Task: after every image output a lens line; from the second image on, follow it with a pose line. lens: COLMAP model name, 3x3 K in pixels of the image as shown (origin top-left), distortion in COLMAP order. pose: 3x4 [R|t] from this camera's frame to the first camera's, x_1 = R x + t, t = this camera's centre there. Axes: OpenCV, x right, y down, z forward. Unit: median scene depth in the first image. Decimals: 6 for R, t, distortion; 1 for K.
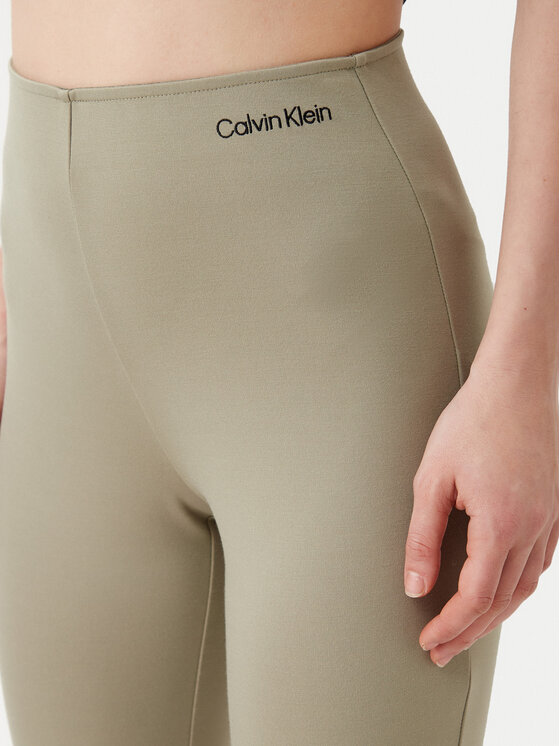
lens RADIAL K [[1686.7, 0, 280.7], [0, 1686.7, 373.1], [0, 0, 1]] dist [0.138644, 0.000000]
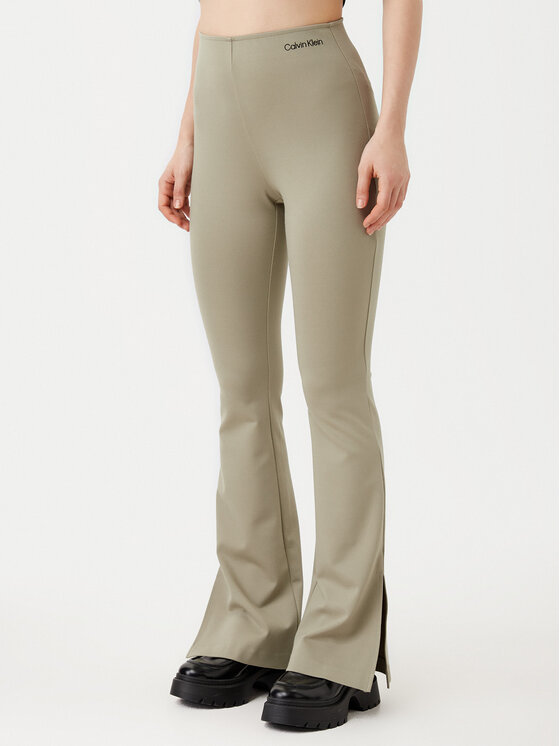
lens RADIAL K [[1217.2, 0, 280.0], [0, 1217.2, 373.1], [0, 0, 1]] dist [-0.278265, 0.000000]
pose [[0.995927, -0.052936, 0.072994, -0.218660], [0.050798, 0.998233, 0.030836, 0.339827], [-0.074497, -0.027002, 0.996856, -1.019503]]
